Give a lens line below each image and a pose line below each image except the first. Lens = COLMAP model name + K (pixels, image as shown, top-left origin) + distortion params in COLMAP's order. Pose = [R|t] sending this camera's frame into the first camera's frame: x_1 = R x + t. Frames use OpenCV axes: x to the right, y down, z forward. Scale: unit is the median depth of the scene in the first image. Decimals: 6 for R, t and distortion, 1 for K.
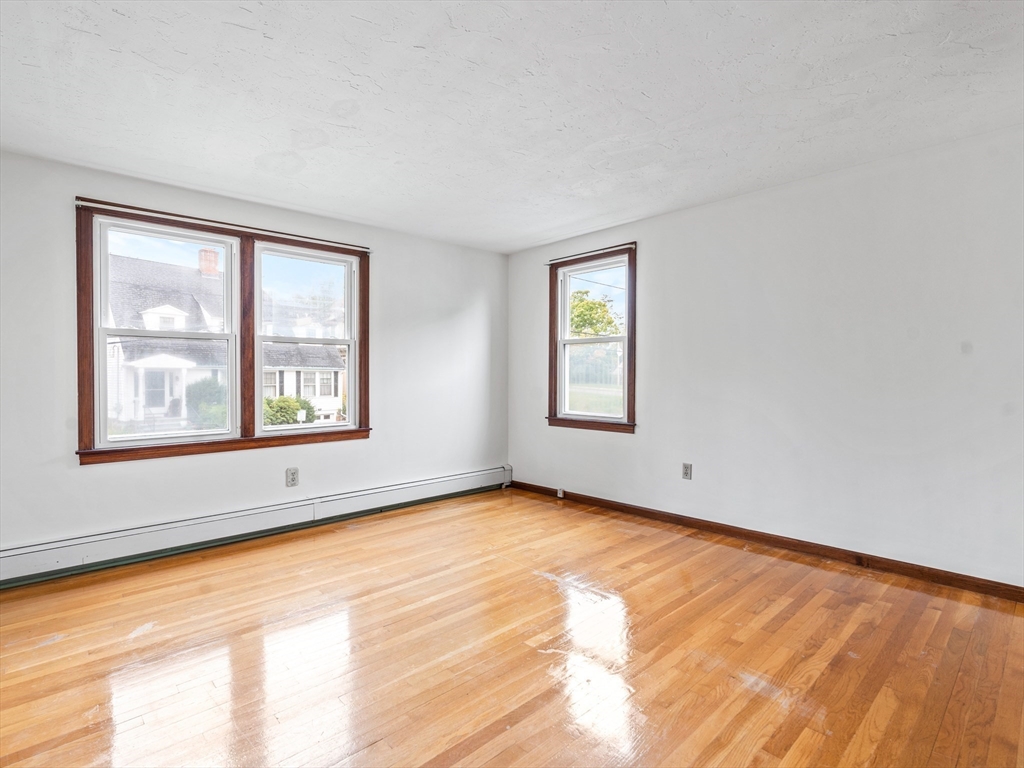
lens RADIAL K [[514.7, 0, 509.9], [0, 514.7, 369.6], [0, 0, 1]] dist [-0.002098, 0.000515]
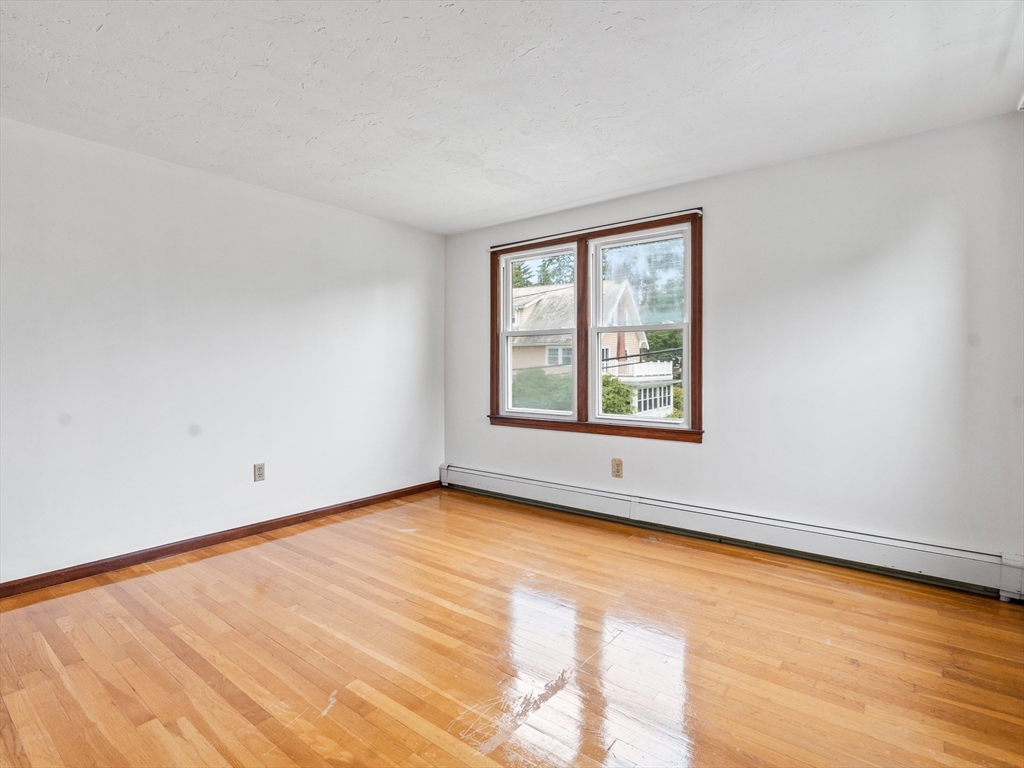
lens RADIAL K [[528.4, 0, 517.9], [0, 528.4, 358.6], [0, 0, 1]] dist [-0.002319, 0.000099]
pose [[0.151993, -0.005385, -0.988367, 0.561771], [0.015589, 0.999874, -0.003050, -0.001507], [0.988259, -0.014944, 0.152058, 0.668849]]
